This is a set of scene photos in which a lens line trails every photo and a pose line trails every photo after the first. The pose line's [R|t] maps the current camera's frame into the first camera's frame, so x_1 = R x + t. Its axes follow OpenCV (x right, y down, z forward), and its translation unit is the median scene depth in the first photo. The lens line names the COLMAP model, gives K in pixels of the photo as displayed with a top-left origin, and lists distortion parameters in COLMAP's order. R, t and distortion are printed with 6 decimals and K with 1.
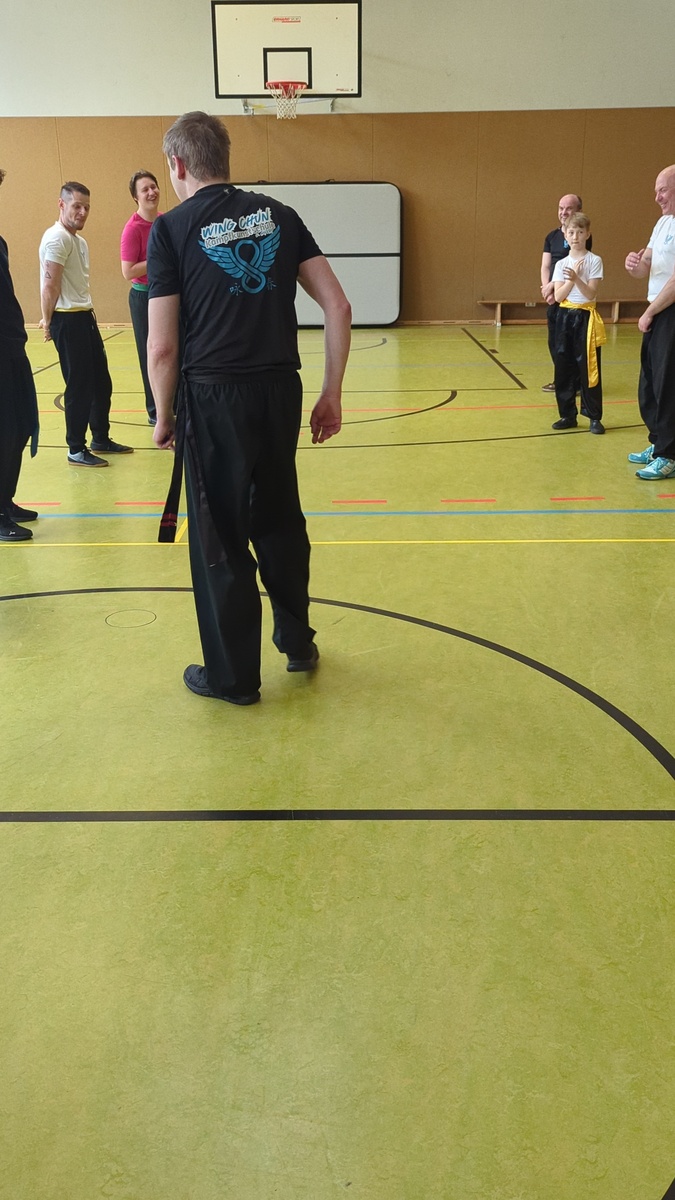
lens RADIAL K [[1037.4, 0, 335.7], [0, 1037.4, 591.0], [0, 0, 1]] dist [0.059875, -0.055689]
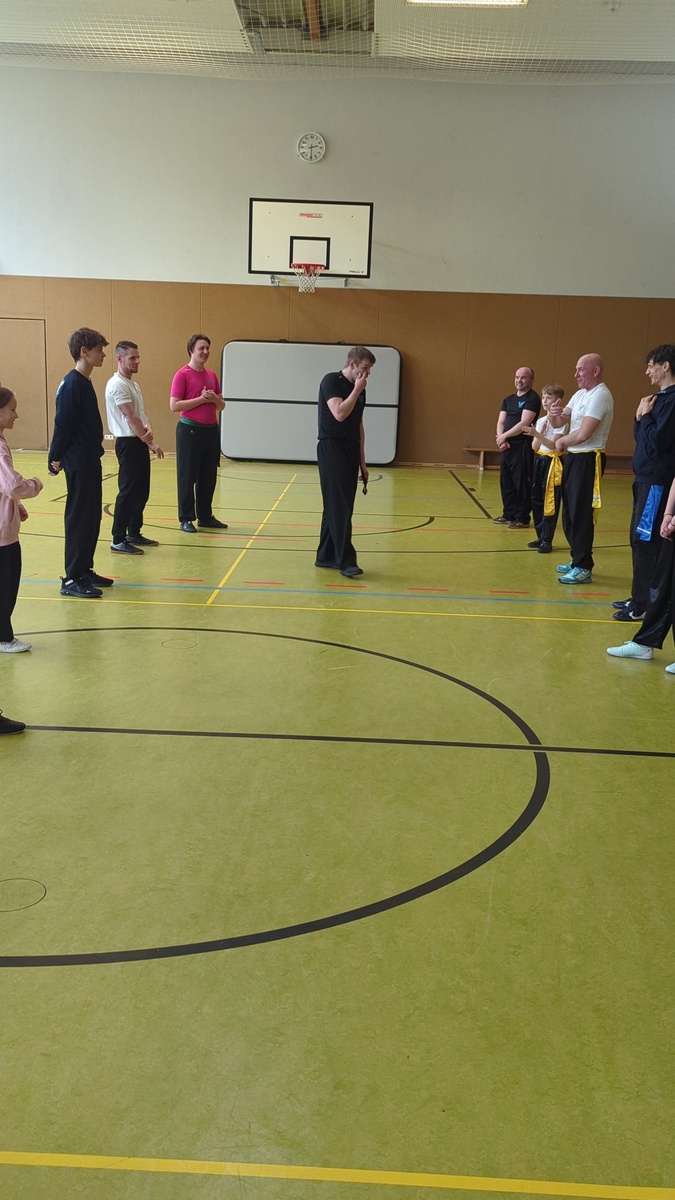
lens RADIAL K [[1037.4, 0, 340.2], [0, 1037.4, 598.3], [0, 0, 1]] dist [0.059875, -0.055689]
pose [[0.998783, 0.049263, 0.002210, 0.006175], [-0.048607, 0.991064, -0.124217, 0.042347], [-0.008309, 0.123959, 0.992253, -0.140398]]
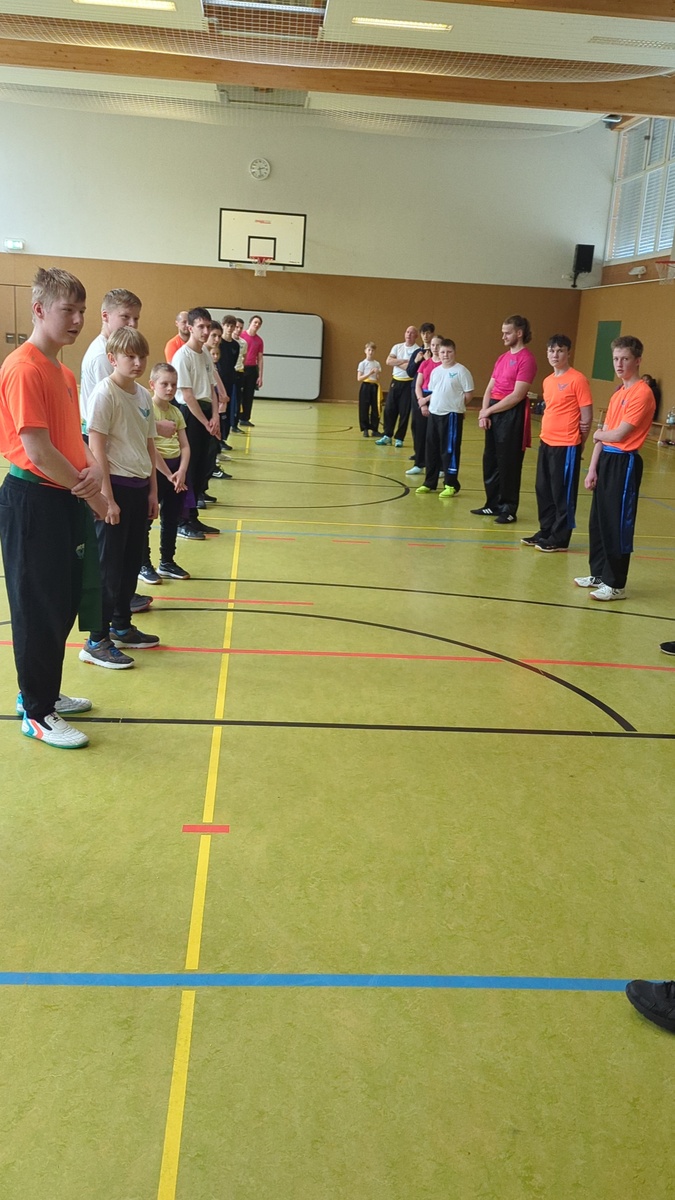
lens RADIAL K [[1037.4, 0, 331.9], [0, 1037.4, 598.5], [0, 0, 1]] dist [0.059875, -0.055689]
pose [[0.993949, 0.047139, 0.099215, -0.074294], [-0.038412, 0.995370, -0.088110, 0.220143], [-0.102909, 0.083766, 0.991157, -0.660088]]
